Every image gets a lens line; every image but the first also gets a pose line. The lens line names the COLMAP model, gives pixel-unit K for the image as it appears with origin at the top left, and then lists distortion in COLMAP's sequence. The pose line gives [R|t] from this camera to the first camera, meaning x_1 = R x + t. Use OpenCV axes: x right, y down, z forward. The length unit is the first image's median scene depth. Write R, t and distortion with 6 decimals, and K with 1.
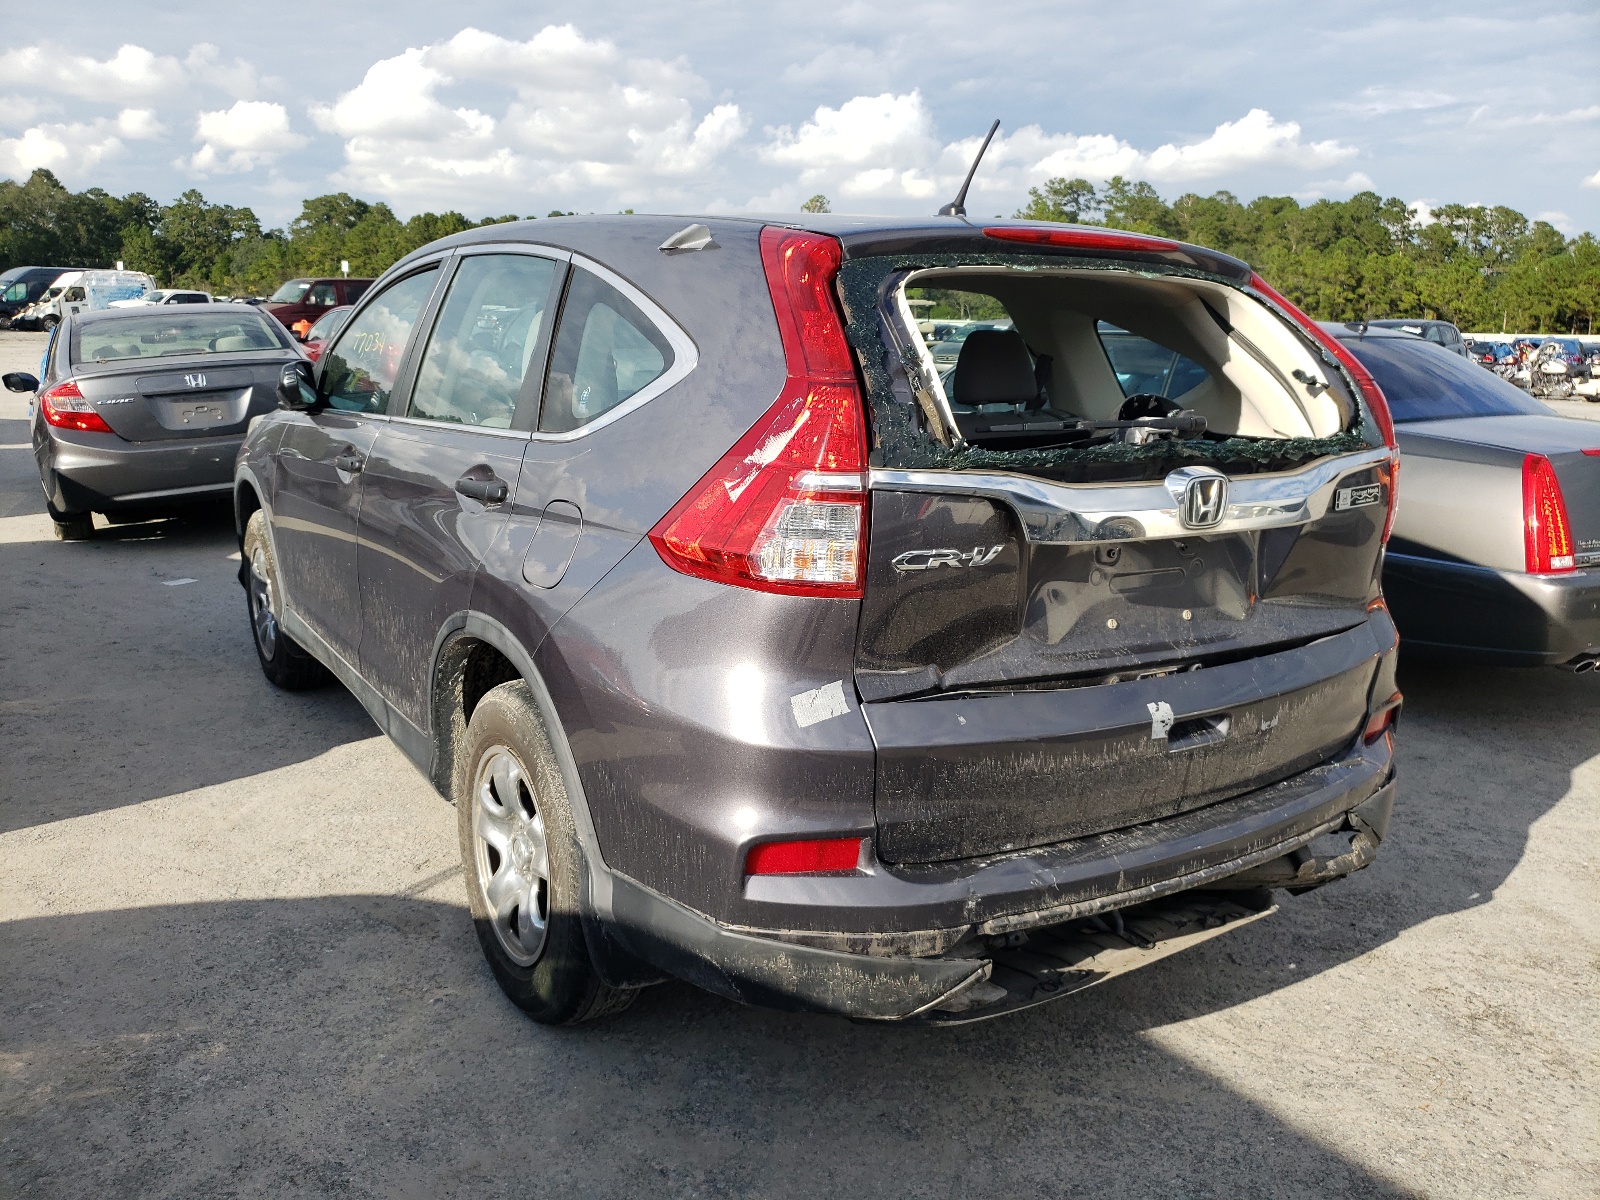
lens RADIAL K [[1292.4, 0, 800.0], [0, 1292.4, 600.0], [0, 0, 1]] dist [0.015861, -0.006395]
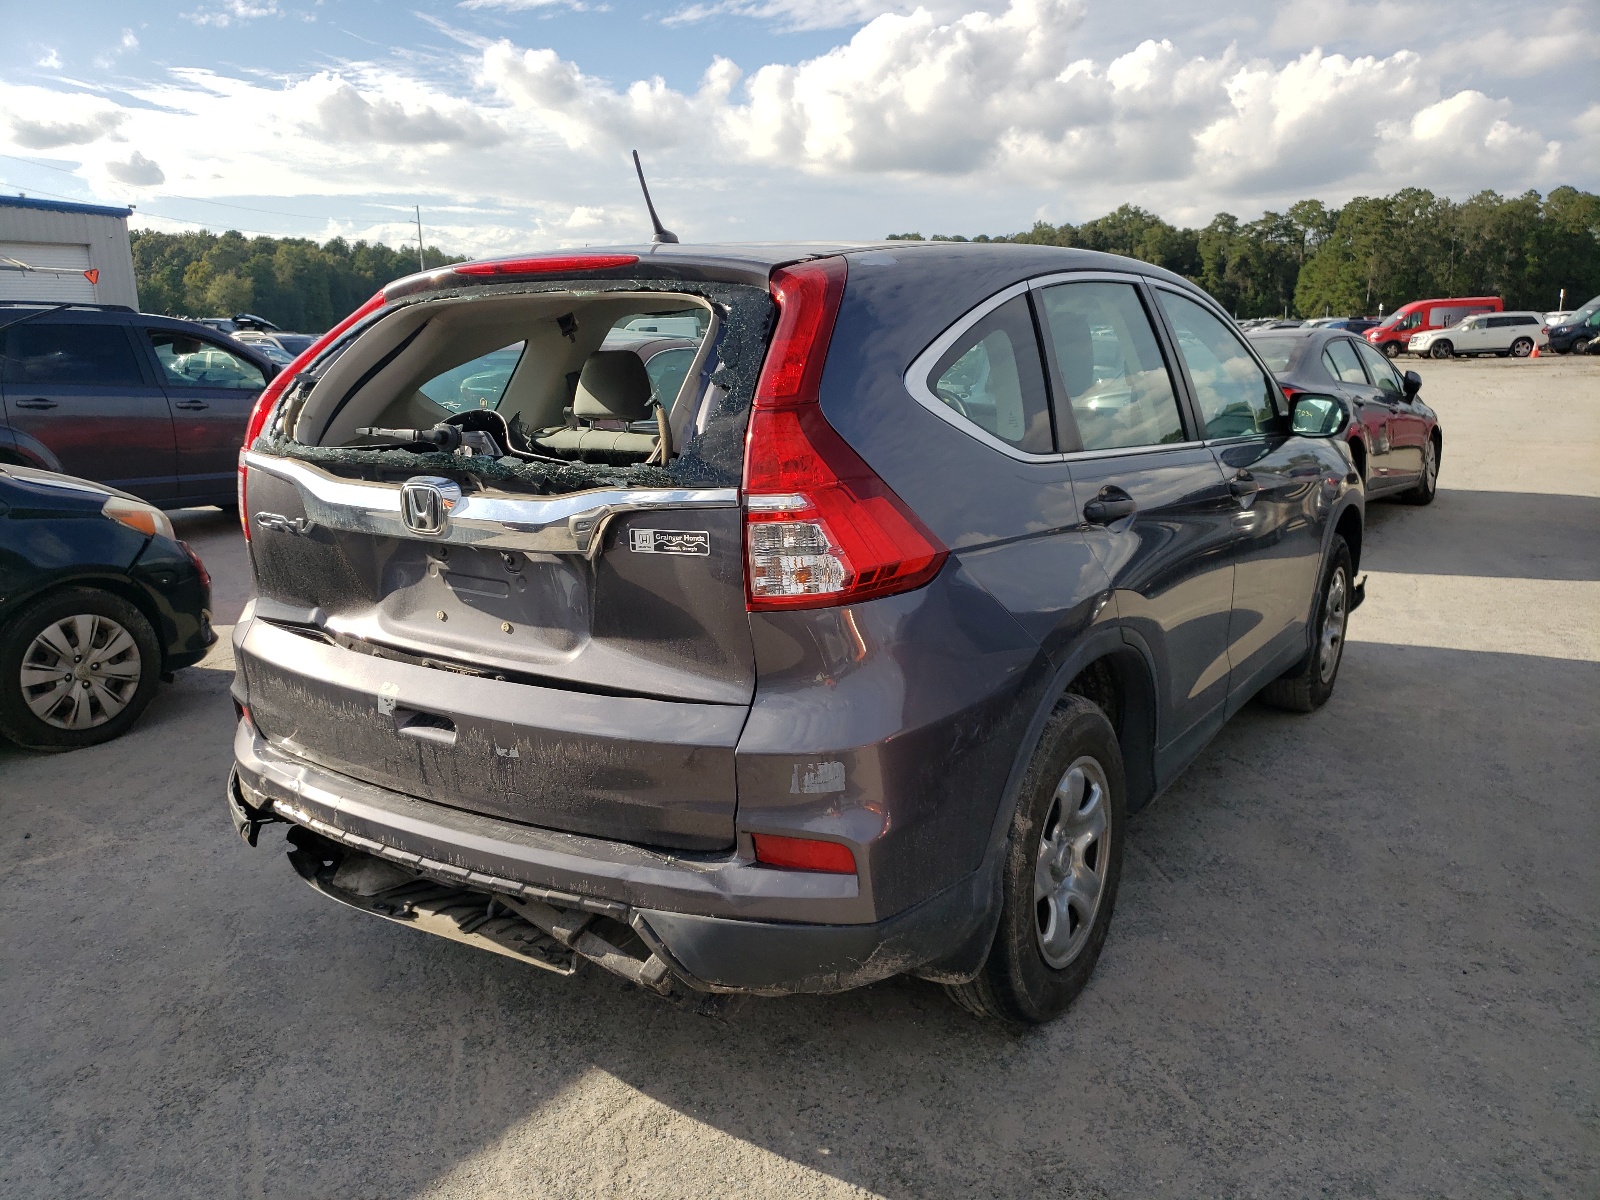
lens RADIAL K [[1275.4, 0, 748.0], [0, 1275.4, 606.5], [0, 0, 1]] dist [0.037465, 0.000700]
pose [[0.383078, 0.161229, -0.909537, 1.323780], [-0.174199, 0.979591, 0.100278, -0.143202], [0.907142, 0.120026, 0.403346, 0.788930]]
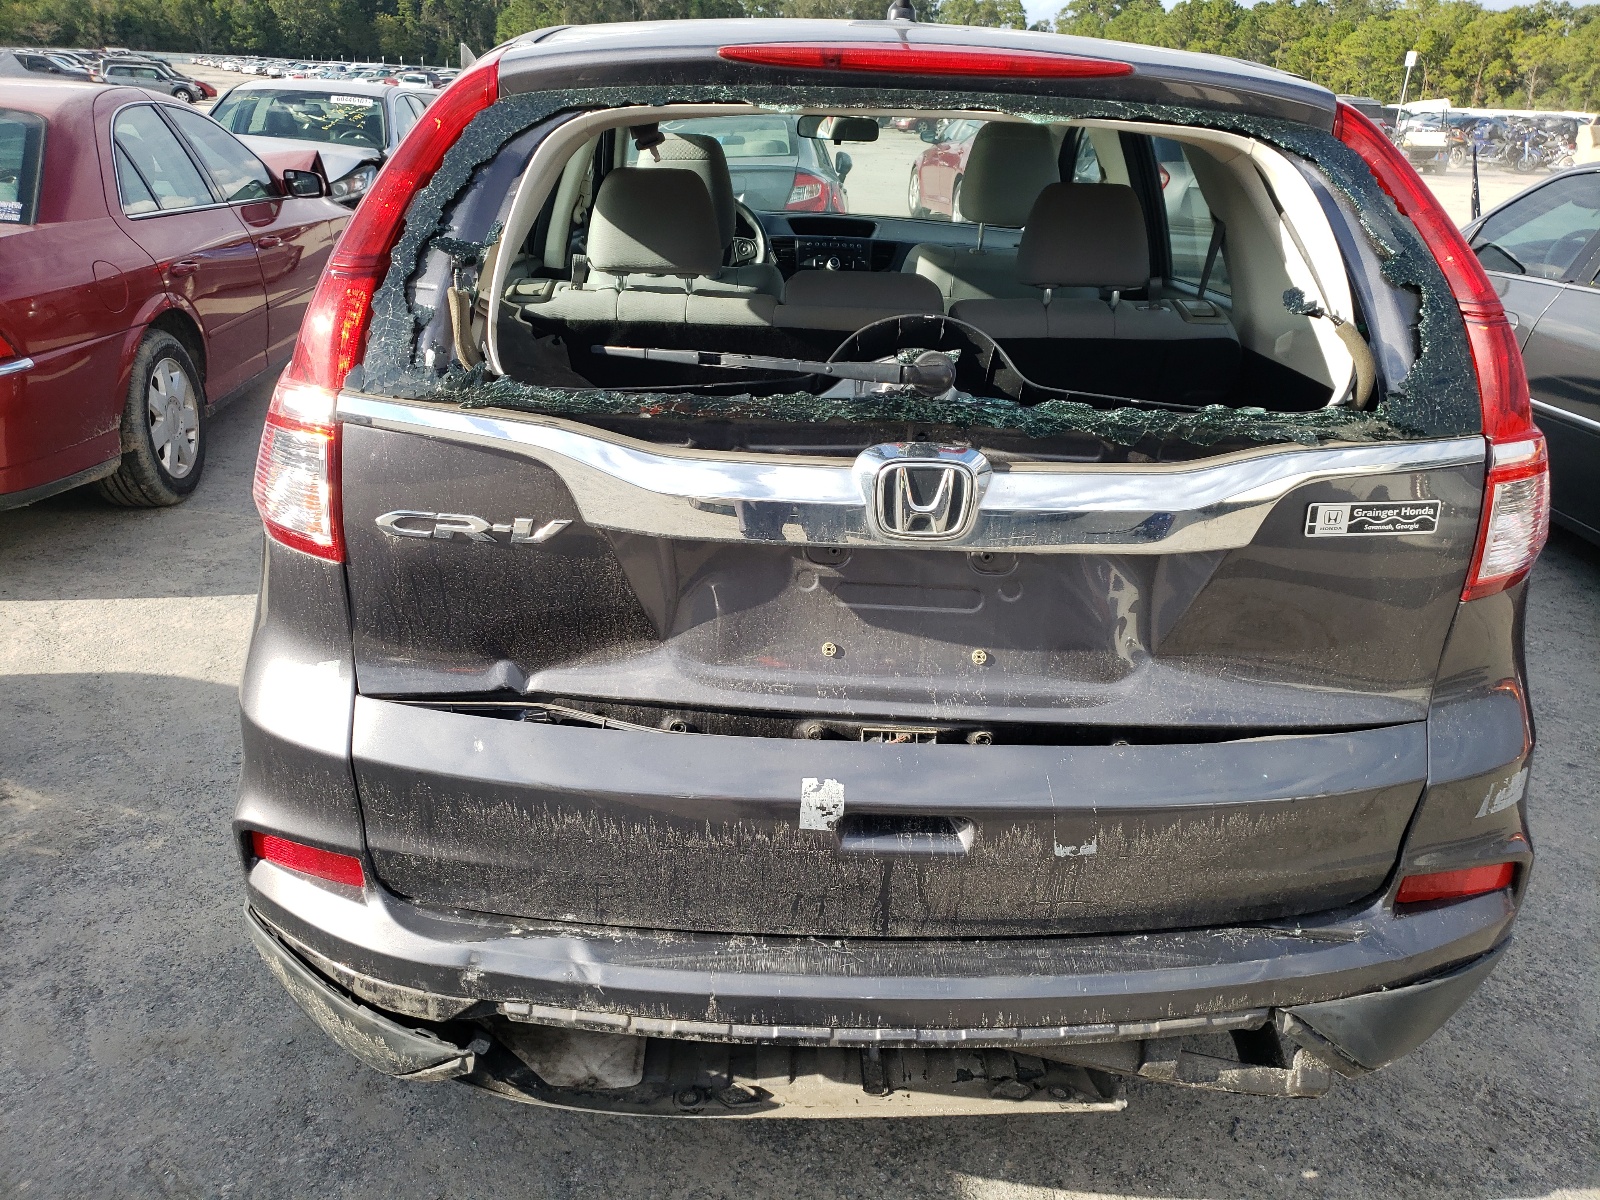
lens RADIAL K [[1292.4, 0, 800.0], [0, 1292.4, 600.0], [0, 0, 1]] dist [0.015861, -0.006395]
pose [[0.851055, 0.196995, -0.486722, 0.551653], [-0.125036, 0.976322, 0.176526, -0.125972], [0.509972, -0.089376, 0.855535, 0.403751]]
